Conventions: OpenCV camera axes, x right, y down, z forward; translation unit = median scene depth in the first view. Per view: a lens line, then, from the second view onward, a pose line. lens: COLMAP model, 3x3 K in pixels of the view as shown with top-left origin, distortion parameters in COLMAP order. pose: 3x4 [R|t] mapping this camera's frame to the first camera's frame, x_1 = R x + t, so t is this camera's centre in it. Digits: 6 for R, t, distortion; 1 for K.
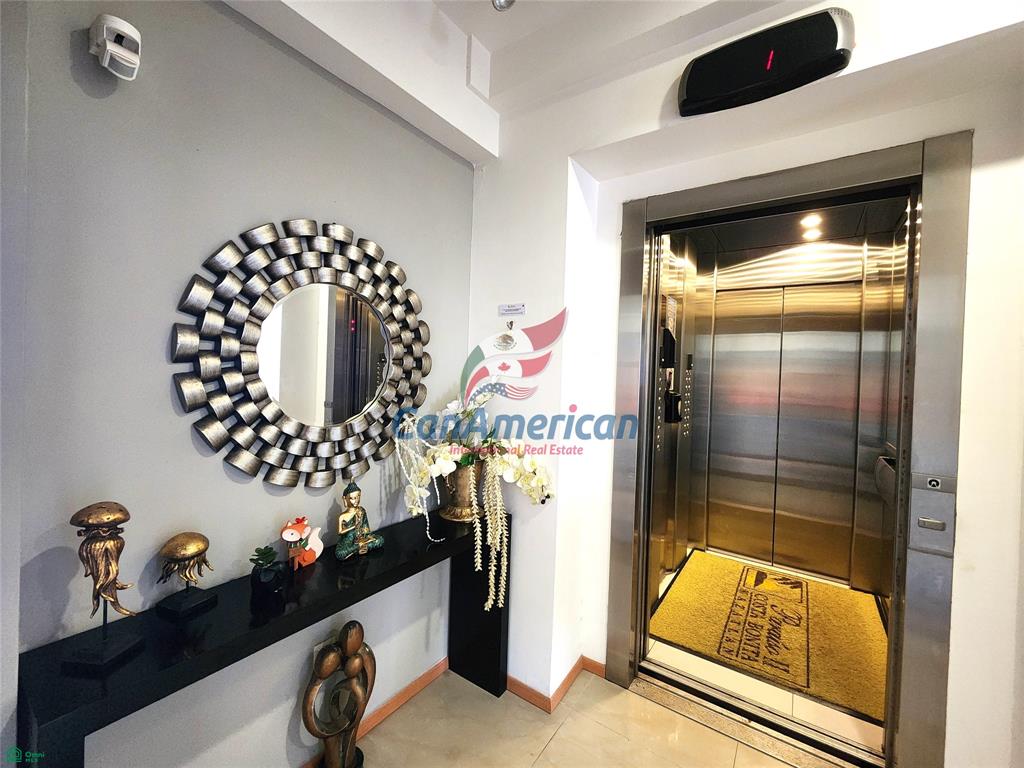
lens RADIAL K [[413.7, 0, 522.2], [0, 413.7, 373.7], [0, 0, 1]] dist [0.000739, 0.000044]
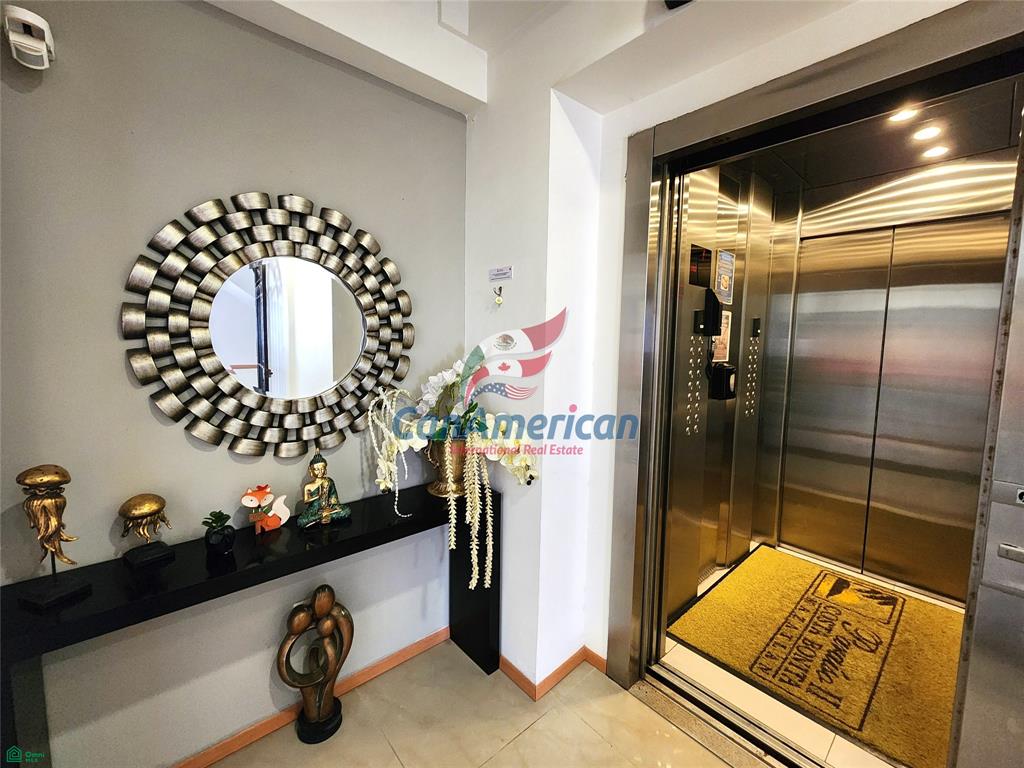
lens RADIAL K [[413.3, 0, 511.9], [0, 413.3, 374.0], [0, 0, 1]] dist [0.014483, -0.007487]
pose [[0.971090, 0.006703, -0.238621, 0.259887], [0.010621, 0.997403, 0.071241, -0.001443], [0.238479, -0.071716, 0.968496, 0.121669]]
